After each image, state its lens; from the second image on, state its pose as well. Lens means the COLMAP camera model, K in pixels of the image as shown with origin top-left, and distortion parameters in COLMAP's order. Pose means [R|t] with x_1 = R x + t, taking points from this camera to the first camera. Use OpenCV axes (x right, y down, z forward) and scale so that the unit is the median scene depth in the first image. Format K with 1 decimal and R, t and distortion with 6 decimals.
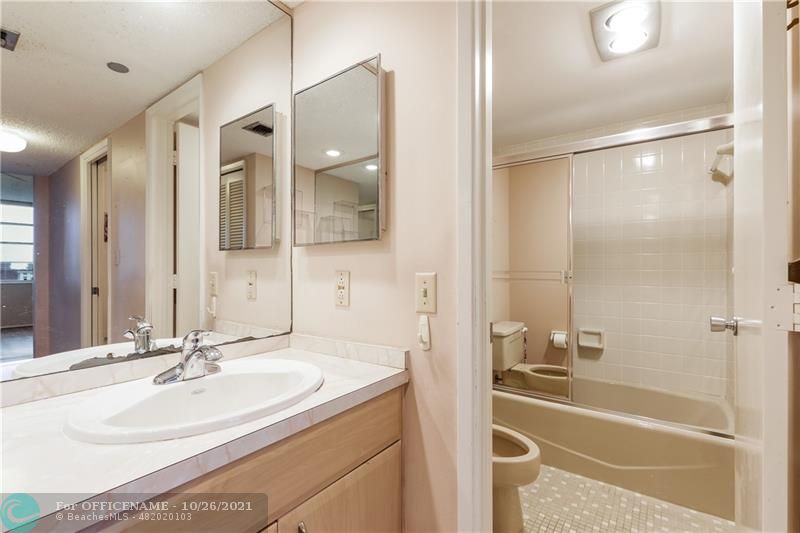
lens RADIAL K [[367.5, 0, 396.9], [0, 367.5, 265.6], [0, 0, 1]] dist [0.016678, -0.001880]
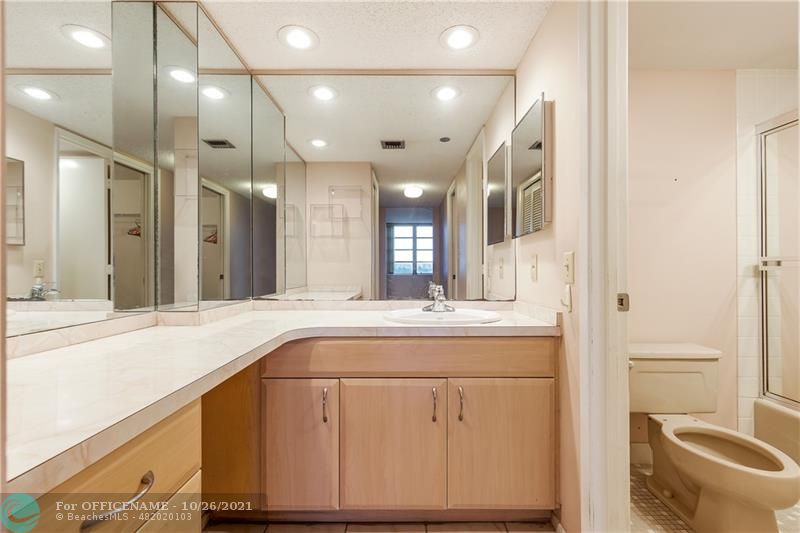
lens RADIAL K [[367.5, 0, 403.7], [0, 367.5, 267.8], [0, 0, 1]] dist [0.016678, -0.001880]
pose [[0.601498, -0.007950, -0.798835, 0.599637], [0.013175, 0.999913, -0.000031, 0.052639], [0.798765, -0.010506, 0.601551, -0.192420]]
